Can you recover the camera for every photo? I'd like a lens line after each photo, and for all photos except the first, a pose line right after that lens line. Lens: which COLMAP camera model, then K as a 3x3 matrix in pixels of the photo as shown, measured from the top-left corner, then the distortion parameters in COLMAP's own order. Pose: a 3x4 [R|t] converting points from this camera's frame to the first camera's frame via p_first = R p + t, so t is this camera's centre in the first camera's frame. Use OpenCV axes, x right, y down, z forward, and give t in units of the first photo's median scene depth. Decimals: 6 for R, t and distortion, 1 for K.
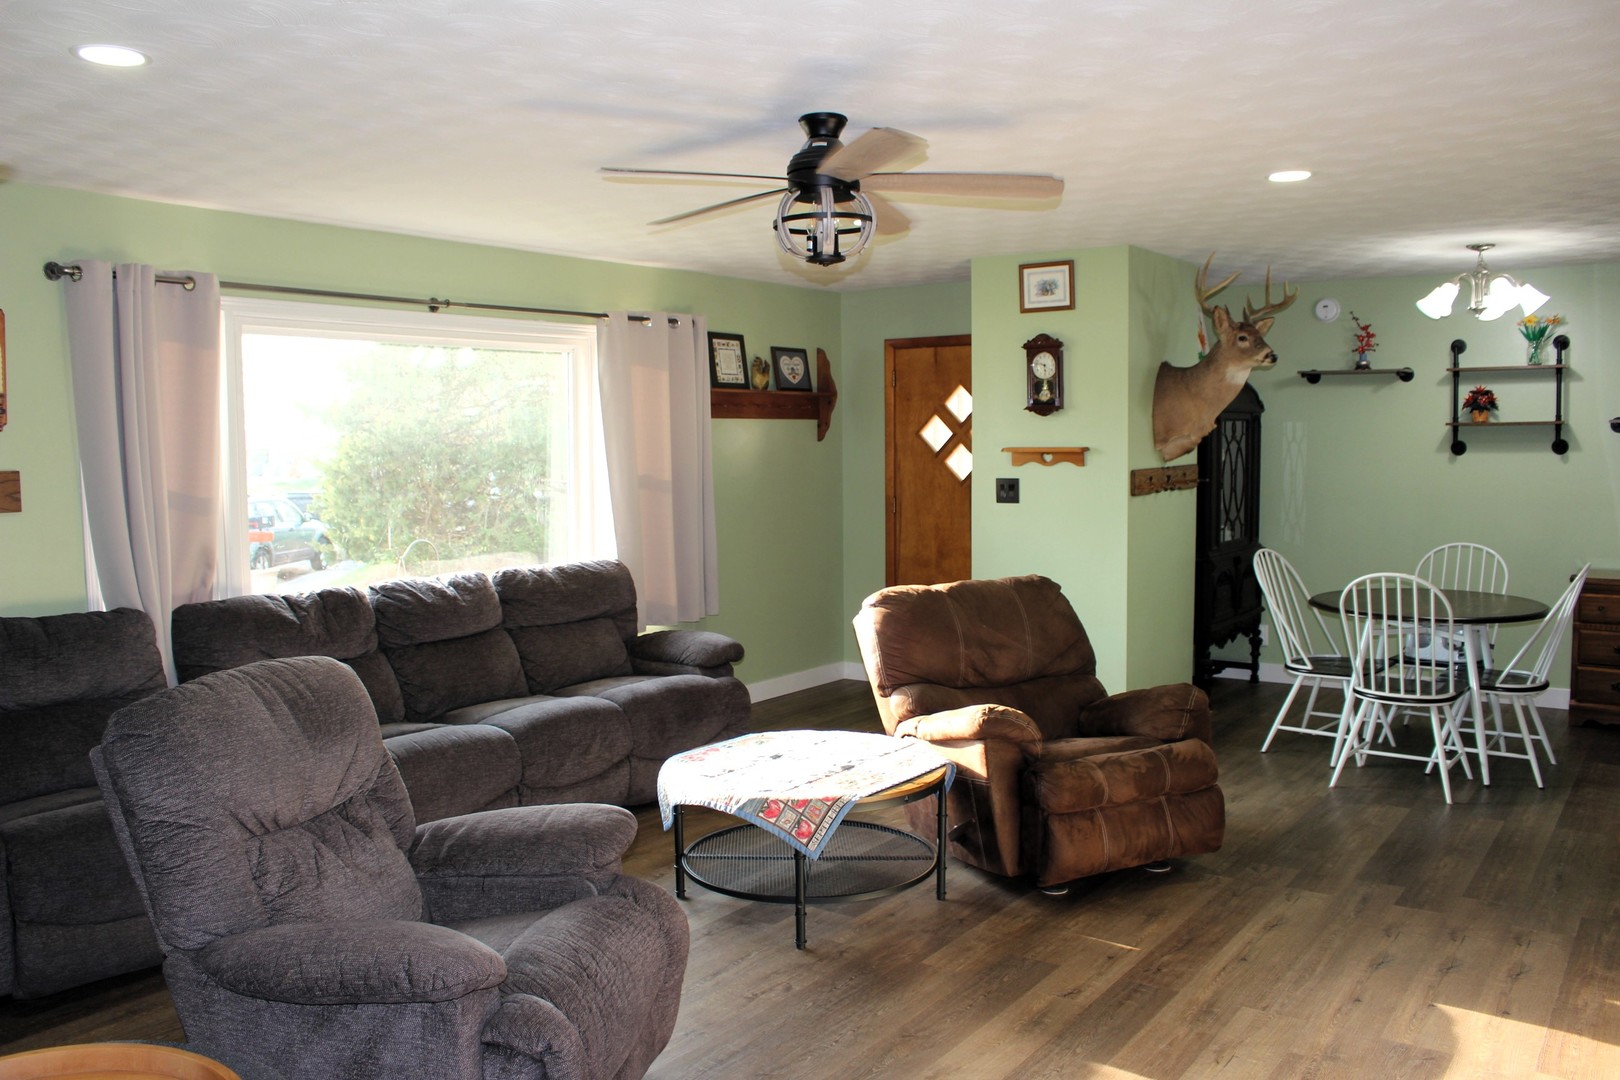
lens RADIAL K [[1346.9, 0, 806.9], [0, 1346.9, 538.2], [0, 0, 1]] dist [-0.050376, 0.025110]
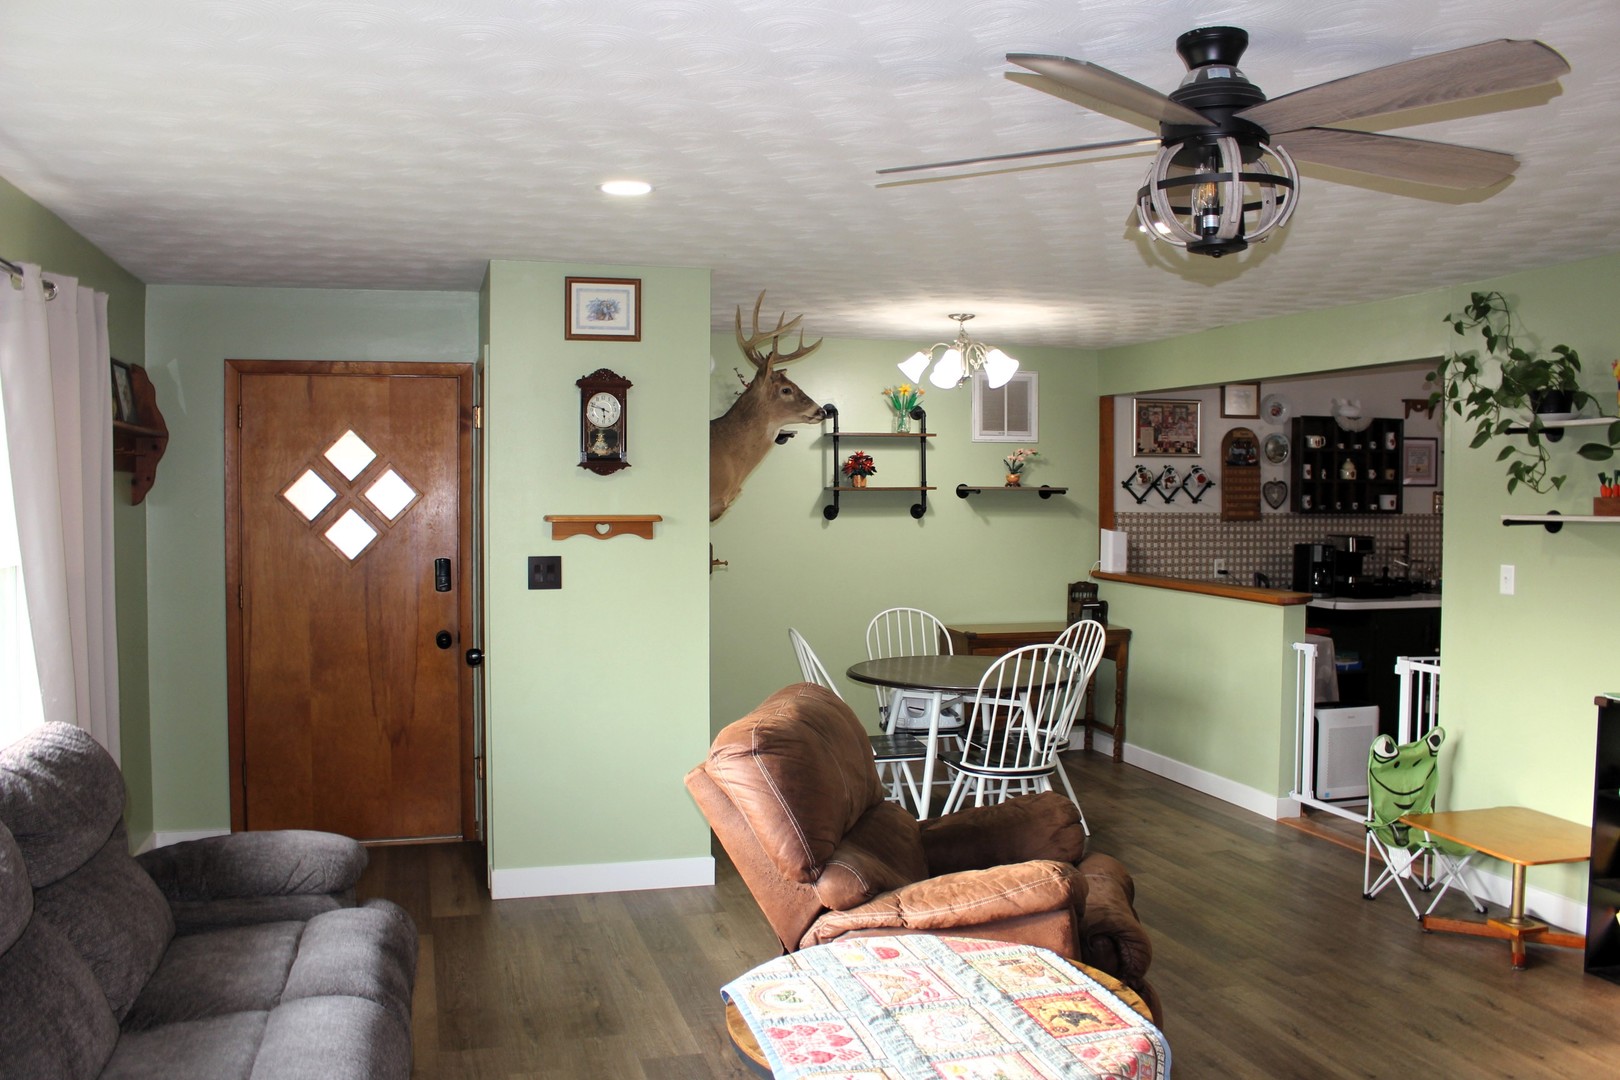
lens RADIAL K [[1346.9, 0, 806.1], [0, 1346.9, 548.8], [0, 0, 1]] dist [-0.050376, 0.025110]
pose [[0.634175, -0.023640, 0.772828, -0.342717], [0.050030, 0.998692, -0.010505, -0.033896], [-0.771569, 0.045327, 0.634529, 0.413163]]
